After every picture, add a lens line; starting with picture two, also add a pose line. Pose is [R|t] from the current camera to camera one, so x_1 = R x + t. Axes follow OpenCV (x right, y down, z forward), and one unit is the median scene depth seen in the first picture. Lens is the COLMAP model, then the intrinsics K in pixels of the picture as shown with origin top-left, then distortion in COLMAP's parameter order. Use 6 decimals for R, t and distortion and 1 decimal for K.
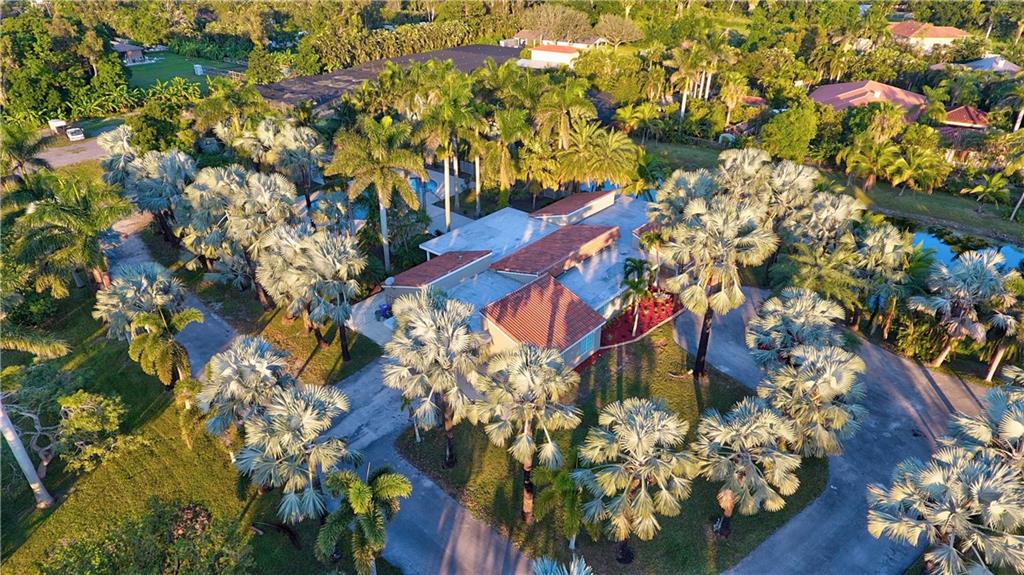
lens RADIAL K [[602.9, 0, 506.8], [0, 602.9, 283.9], [0, 0, 1]] dist [-0.004940, 0.000847]
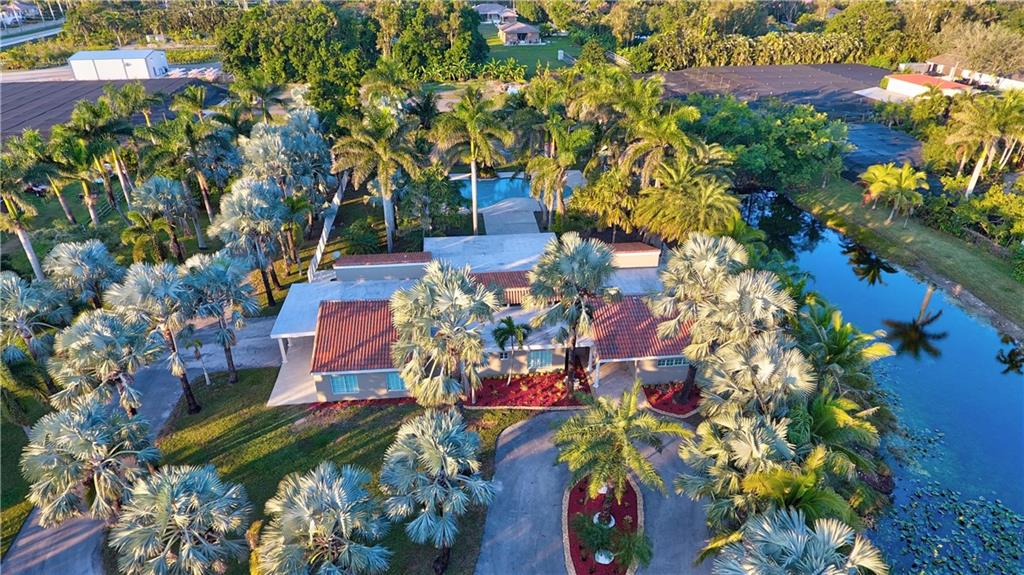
lens RADIAL K [[602.9, 0, 506.8], [0, 602.9, 283.9], [0, 0, 1]] dist [-0.004940, 0.000847]
pose [[0.733510, 0.335665, -0.591009, 0.227514], [-0.333981, 0.935326, 0.116712, -0.060646], [0.591963, 0.111777, 0.798177, 0.106435]]
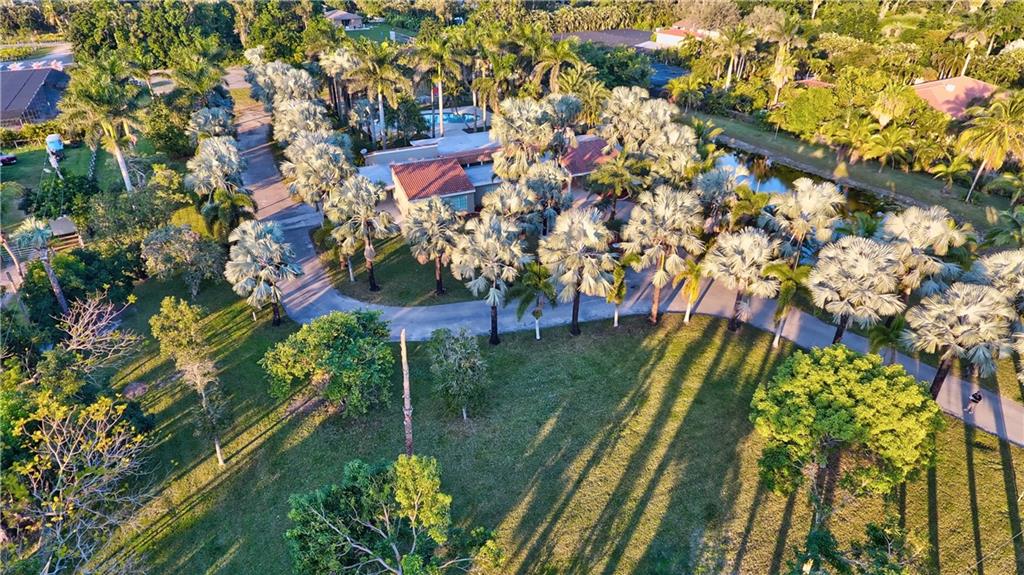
lens RADIAL K [[602.9, 0, 506.8], [0, 602.9, 283.9], [0, 0, 1]] dist [-0.004940, 0.000847]
pose [[0.926116, 0.189632, -0.326111, 0.227780], [-0.188498, 0.981436, 0.035387, 0.065788], [0.326768, 0.028699, 0.944669, -0.096282]]
